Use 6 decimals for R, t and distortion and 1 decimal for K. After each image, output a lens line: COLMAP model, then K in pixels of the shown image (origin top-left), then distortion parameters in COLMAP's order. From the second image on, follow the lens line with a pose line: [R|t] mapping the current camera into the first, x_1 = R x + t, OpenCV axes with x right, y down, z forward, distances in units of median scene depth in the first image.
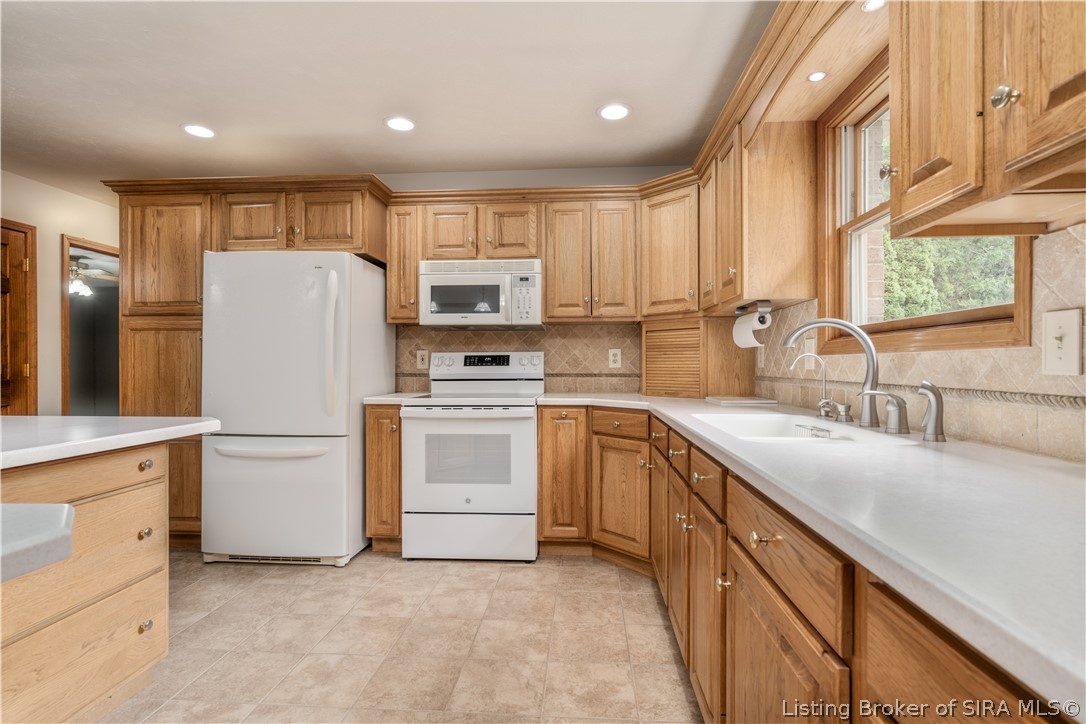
lens RADIAL K [[531.7, 0, 548.4], [0, 531.7, 365.0], [0, 0, 1]] dist [-0.000057, -0.000016]
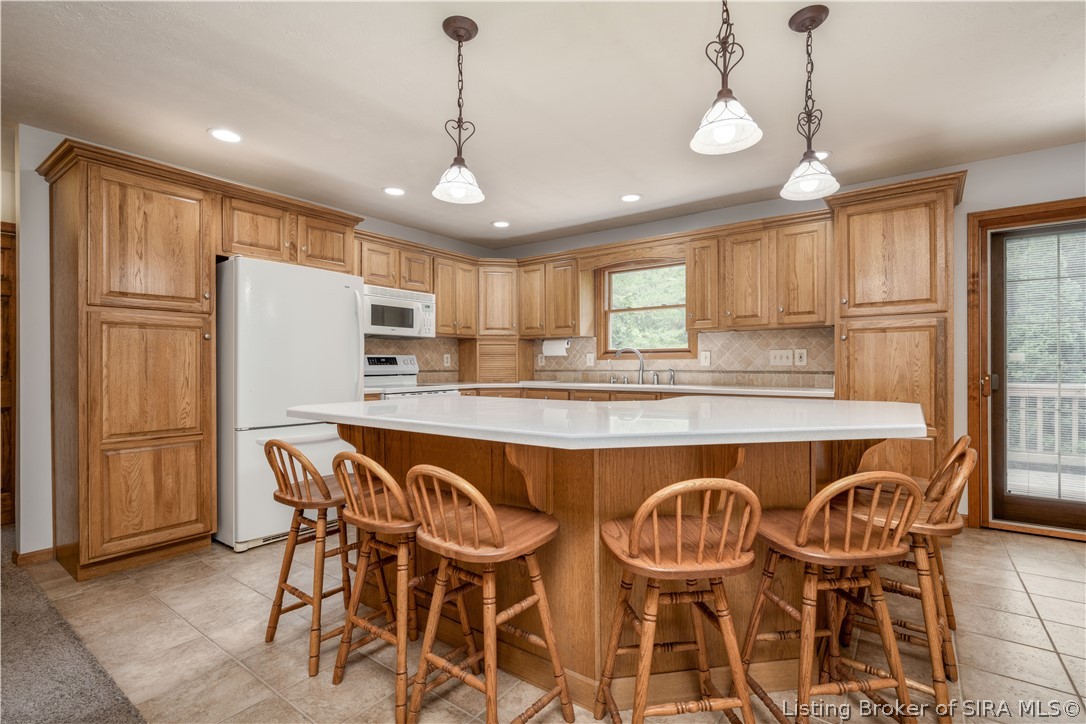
lens RADIAL K [[505.2, 0, 549.3], [0, 505.2, 365.3], [0, 0, 1]] dist [-0.002689, -0.000266]
pose [[0.530790, -0.000324, 0.847503, -1.102484], [0.002381, 0.999997, -0.001109, 0.005544], [-0.847500, 0.002607, 0.530789, -0.043285]]
